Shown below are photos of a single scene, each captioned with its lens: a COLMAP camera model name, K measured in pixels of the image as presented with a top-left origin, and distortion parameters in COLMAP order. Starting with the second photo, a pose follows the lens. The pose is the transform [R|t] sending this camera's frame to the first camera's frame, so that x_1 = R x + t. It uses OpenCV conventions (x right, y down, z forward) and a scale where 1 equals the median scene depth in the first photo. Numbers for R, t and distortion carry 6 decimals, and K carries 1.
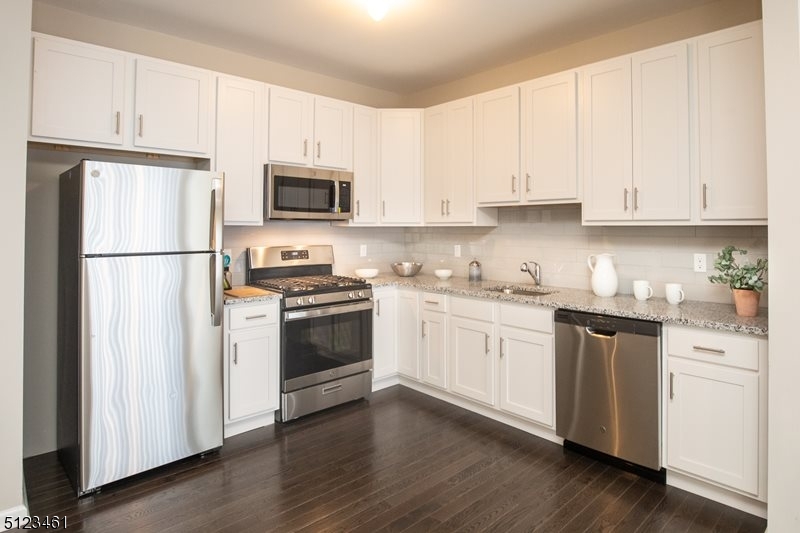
lens RADIAL K [[439.9, 0, 420.7], [0, 439.9, 230.7], [0, 0, 1]] dist [0.007221, 0.000862]
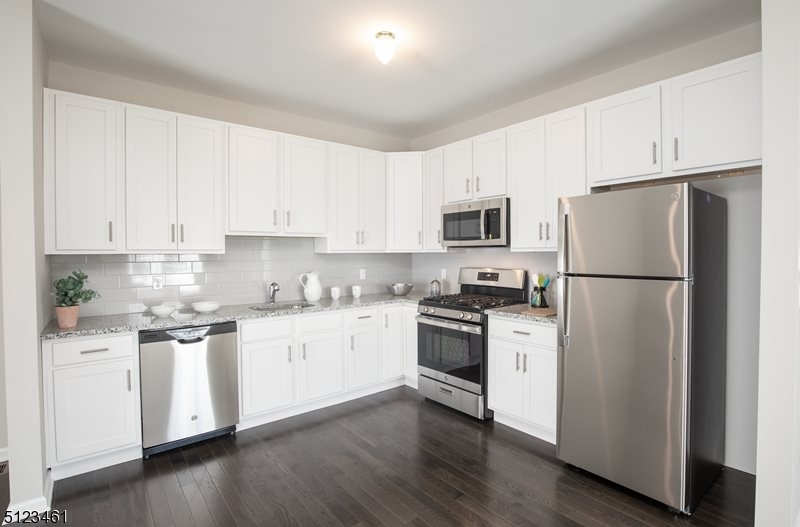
lens RADIAL K [[387.0, 0, 394.8], [0, 387.0, 263.4], [0, 0, 1]] dist [-0.014529, 0.000917]
pose [[-0.043787, 0.018139, -0.998876, 0.779263], [0.002699, 0.999834, 0.018038, -0.000250], [0.999037, -0.001906, -0.043829, 0.848719]]
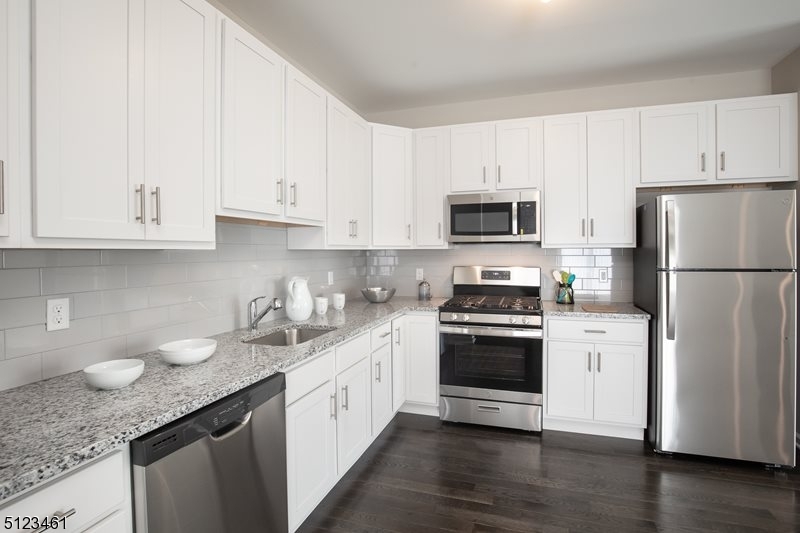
lens RADIAL K [[375.9, 0, 421.2], [0, 375.9, 263.6], [0, 0, 1]] dist [-0.001109, -0.001668]
pose [[0.546887, 0.015659, -0.837060, 0.408281], [0.008513, 0.999669, 0.024263, 0.001514], [0.837163, -0.020395, 0.546573, 0.374014]]
